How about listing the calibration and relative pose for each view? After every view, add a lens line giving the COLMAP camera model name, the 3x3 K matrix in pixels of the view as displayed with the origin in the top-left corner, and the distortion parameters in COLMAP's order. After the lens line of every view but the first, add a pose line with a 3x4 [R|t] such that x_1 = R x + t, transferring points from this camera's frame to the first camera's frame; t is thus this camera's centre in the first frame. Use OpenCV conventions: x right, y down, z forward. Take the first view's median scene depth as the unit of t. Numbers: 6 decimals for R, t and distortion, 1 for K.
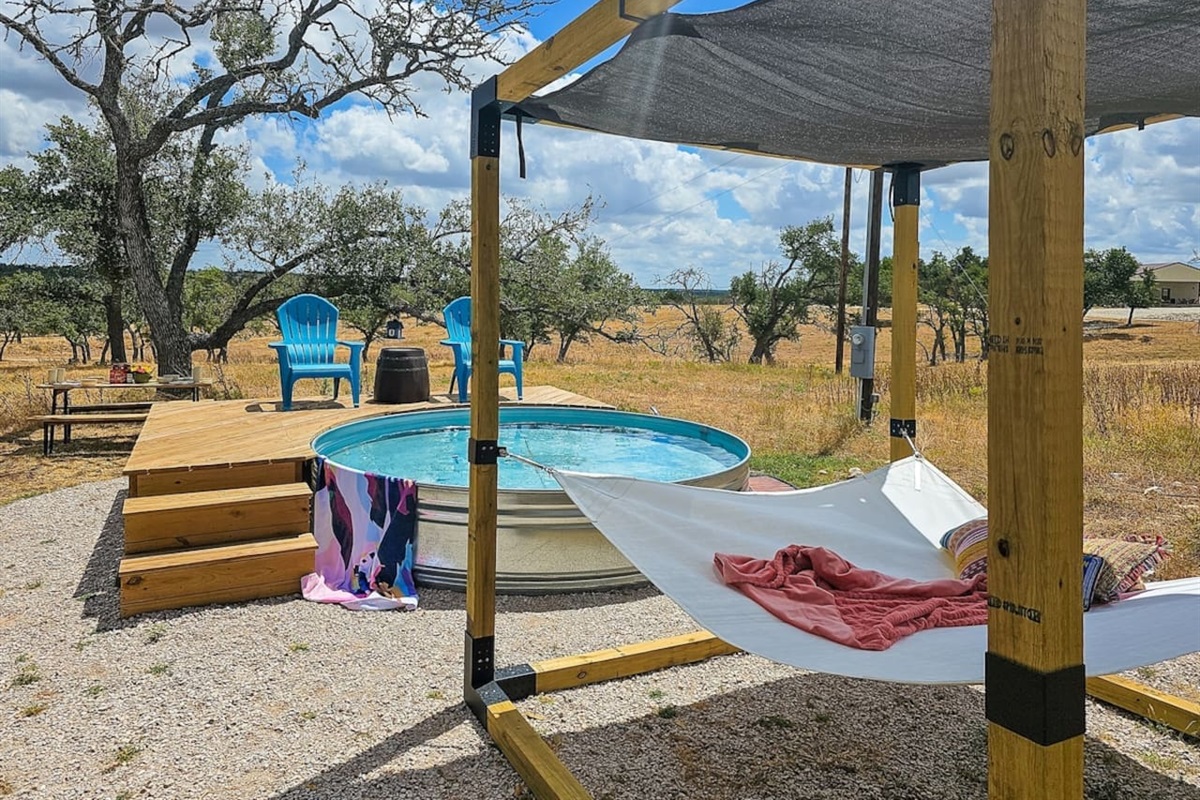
lens RADIAL K [[792.9, 0, 600.5], [0, 792.9, 324.7], [0, 0, 1]] dist [0.035130, -0.026309]
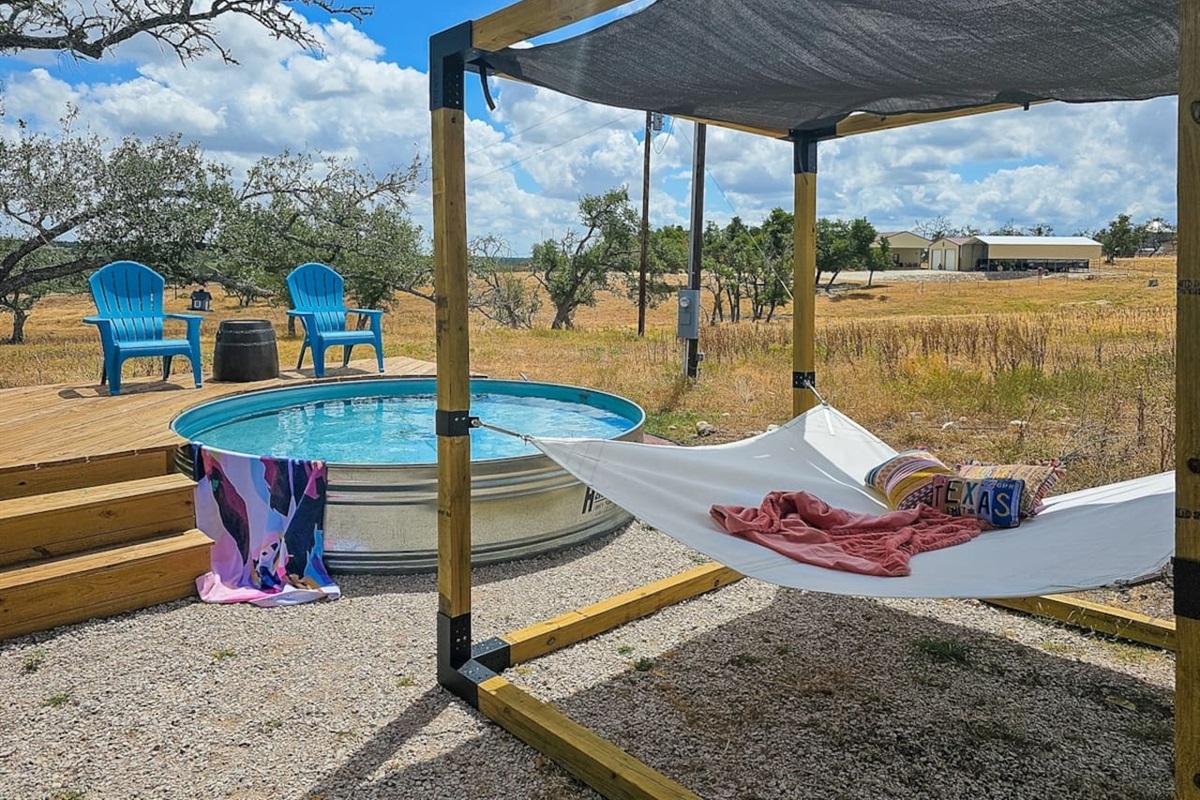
lens RADIAL K [[792.9, 0, 603.7], [0, 792.9, 318.2], [0, 0, 1]] dist [0.035130, -0.026309]
pose [[0.965200, -0.025226, 0.260293, -0.103165], [0.016652, 0.999245, 0.035091, 0.002411], [-0.260982, -0.029535, 0.964892, 0.019931]]
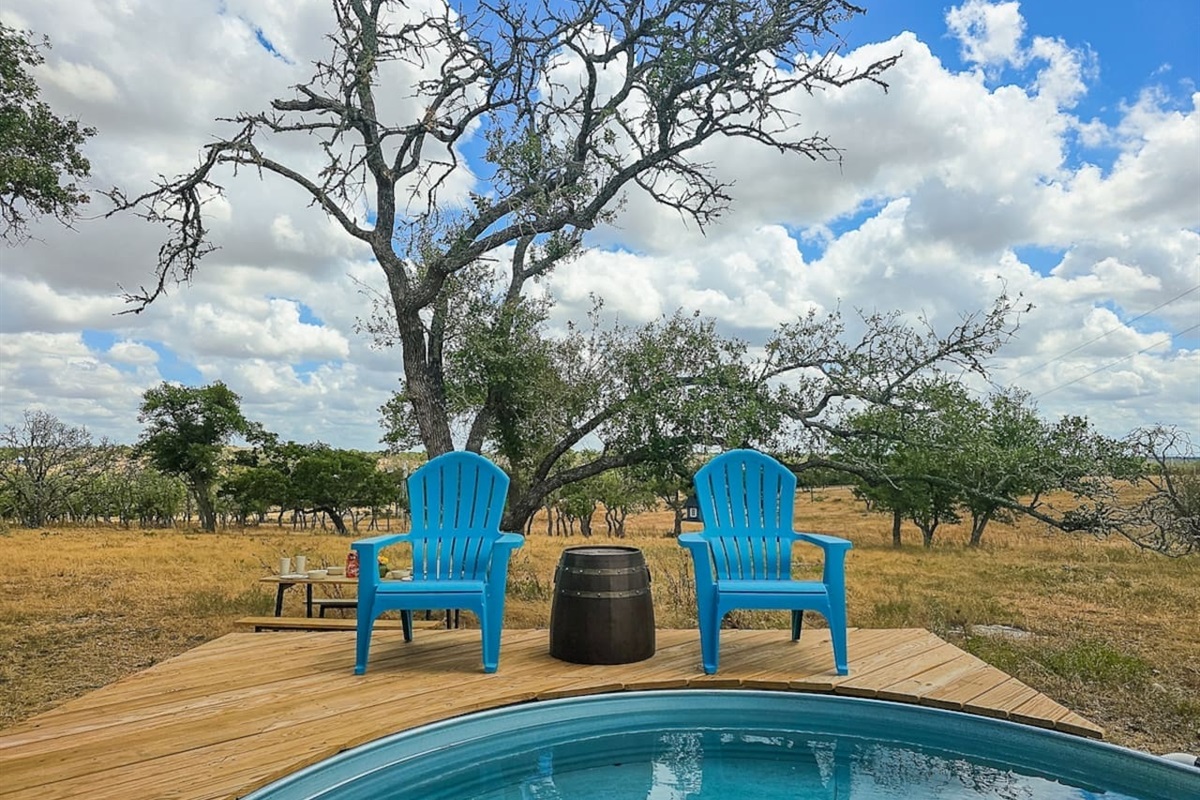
lens RADIAL K [[792.9, 0, 602.6], [0, 792.9, 427.3], [0, 0, 1]] dist [0.035130, -0.026309]
pose [[0.883953, -0.046542, -0.465254, -0.006836], [0.003821, 0.995720, -0.092346, -0.001627], [0.467561, 0.079852, 0.880347, 0.600781]]
